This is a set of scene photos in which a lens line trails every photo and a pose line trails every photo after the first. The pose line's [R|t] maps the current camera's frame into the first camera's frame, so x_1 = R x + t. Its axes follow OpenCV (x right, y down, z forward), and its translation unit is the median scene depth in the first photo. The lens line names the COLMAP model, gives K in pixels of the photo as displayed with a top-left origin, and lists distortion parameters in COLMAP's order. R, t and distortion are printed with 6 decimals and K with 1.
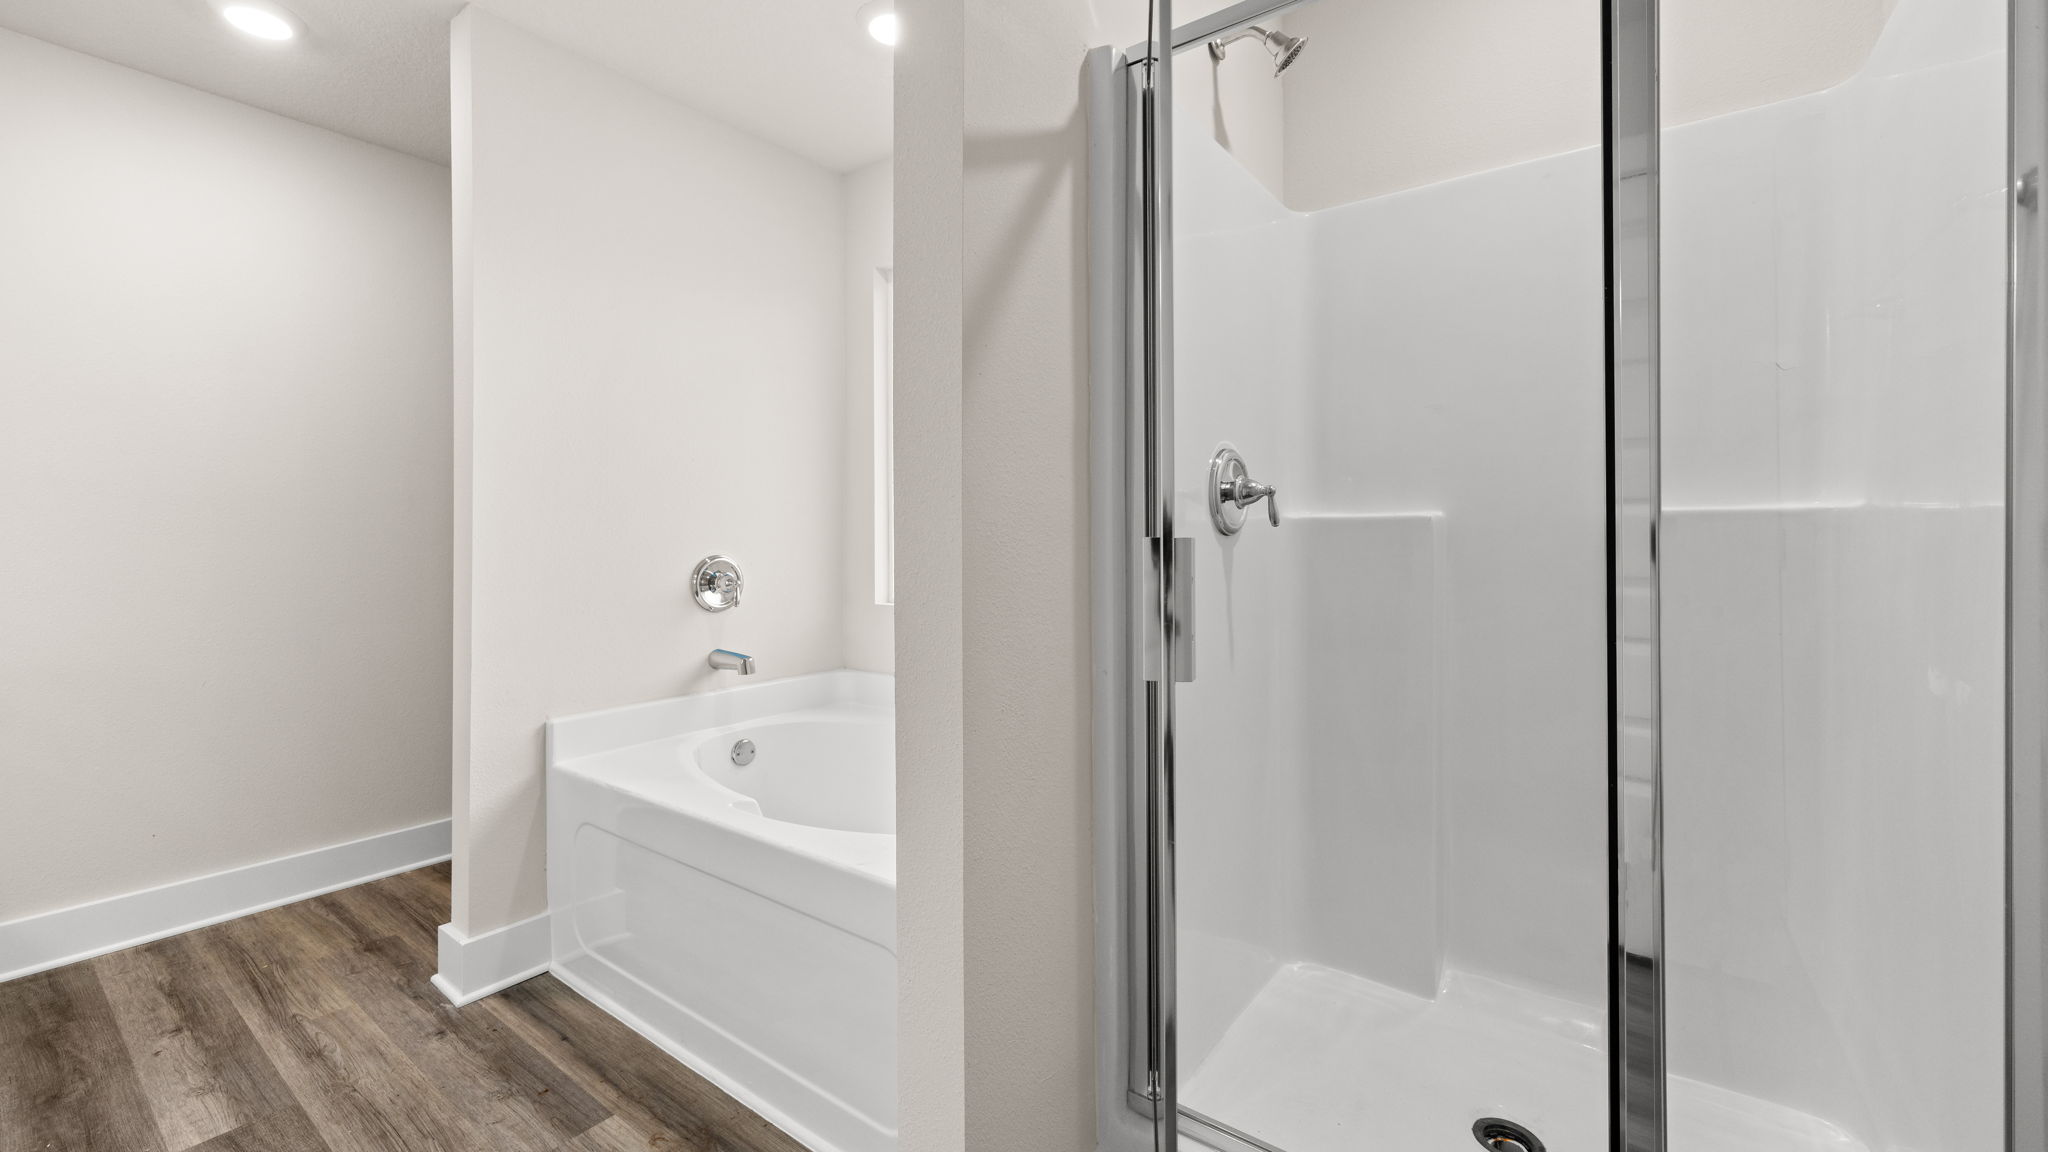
lens RADIAL K [[816.6, 0, 1026.8], [0, 816.6, 551.7], [0, 0, 1]] dist [0.012616, 0.000700]
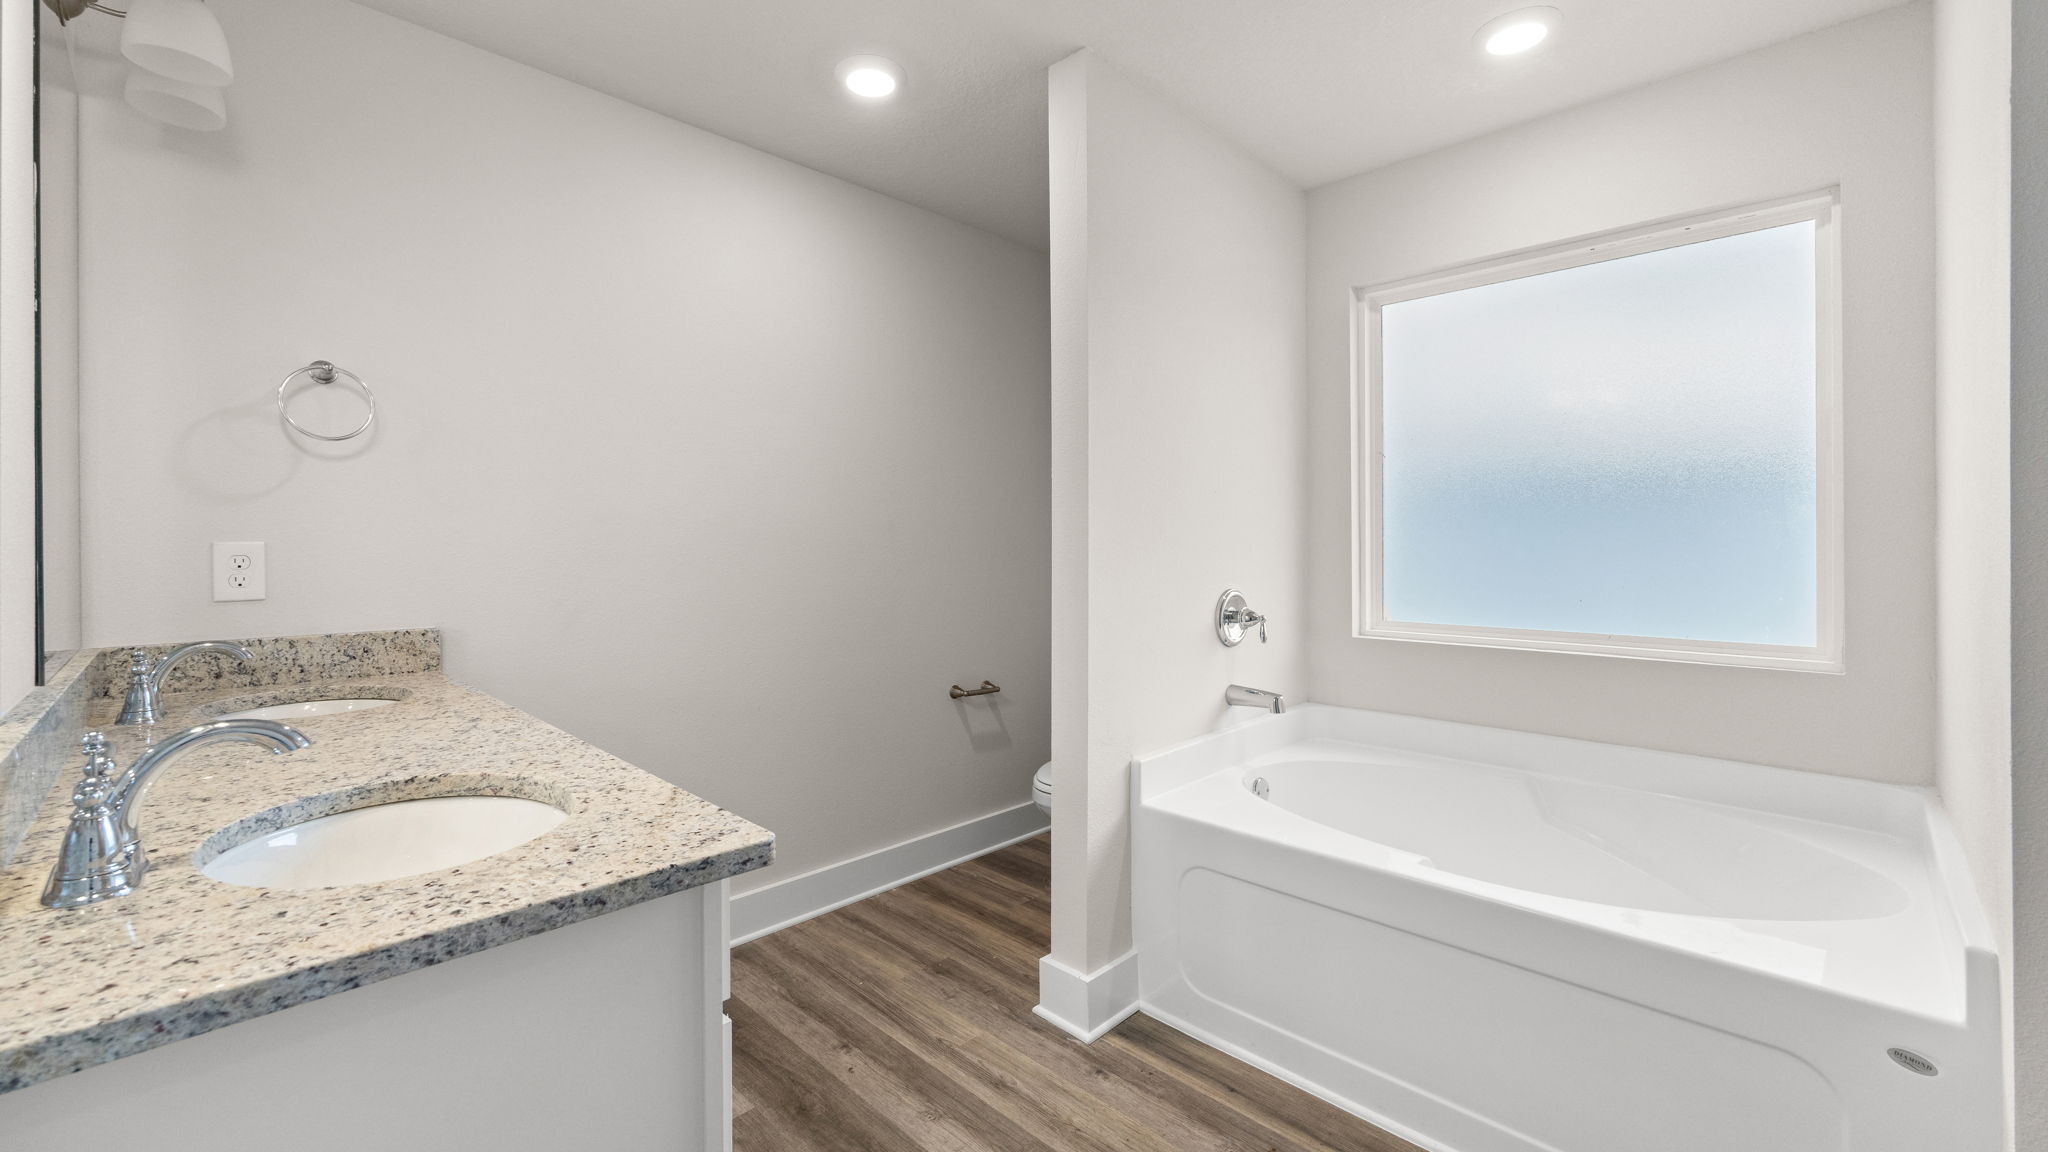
lens RADIAL K [[816.6, 0, 1026.8], [0, 816.6, 551.7], [0, 0, 1]] dist [0.012616, 0.000700]
pose [[0.995290, 0.014422, -0.095869, -0.649719], [-0.014880, 0.999881, -0.004061, -0.041358], [0.095799, 0.005468, 0.995386, -0.006714]]
